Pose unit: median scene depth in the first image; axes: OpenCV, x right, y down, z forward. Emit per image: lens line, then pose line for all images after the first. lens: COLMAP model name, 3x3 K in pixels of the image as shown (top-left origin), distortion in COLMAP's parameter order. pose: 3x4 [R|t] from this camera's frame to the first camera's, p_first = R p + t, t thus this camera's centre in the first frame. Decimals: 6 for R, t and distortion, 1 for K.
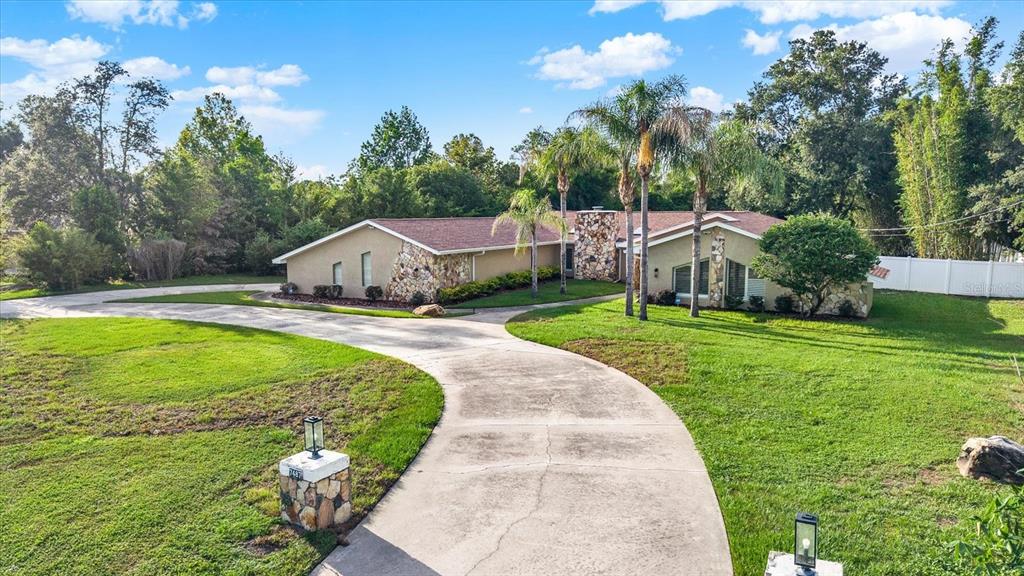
lens RADIAL K [[698.1, 0, 512.0], [0, 698.1, 288.0], [0, 0, 1]] dist [0.000487, -0.000751]
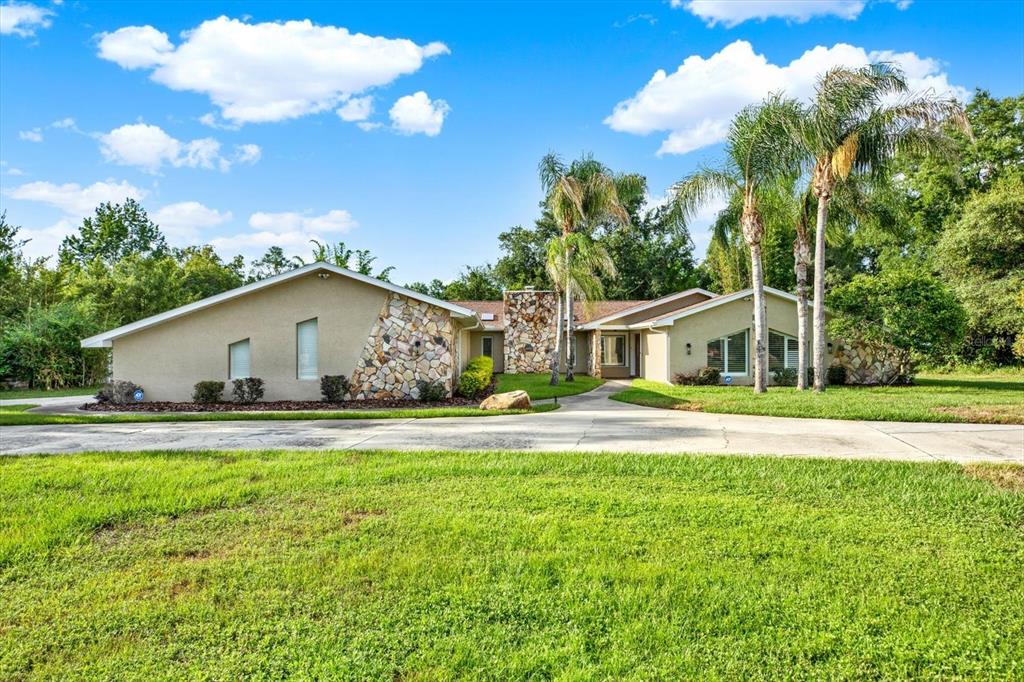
lens RADIAL K [[583.4, 0, 497.8], [0, 583.4, 344.5], [0, 0, 1]] dist [-0.004986, 0.001244]
pose [[0.858484, 0.002391, 0.512835, -0.302629], [0.061721, 0.992239, -0.107945, 0.029683], [-0.509113, 0.124322, 0.851674, 0.479772]]
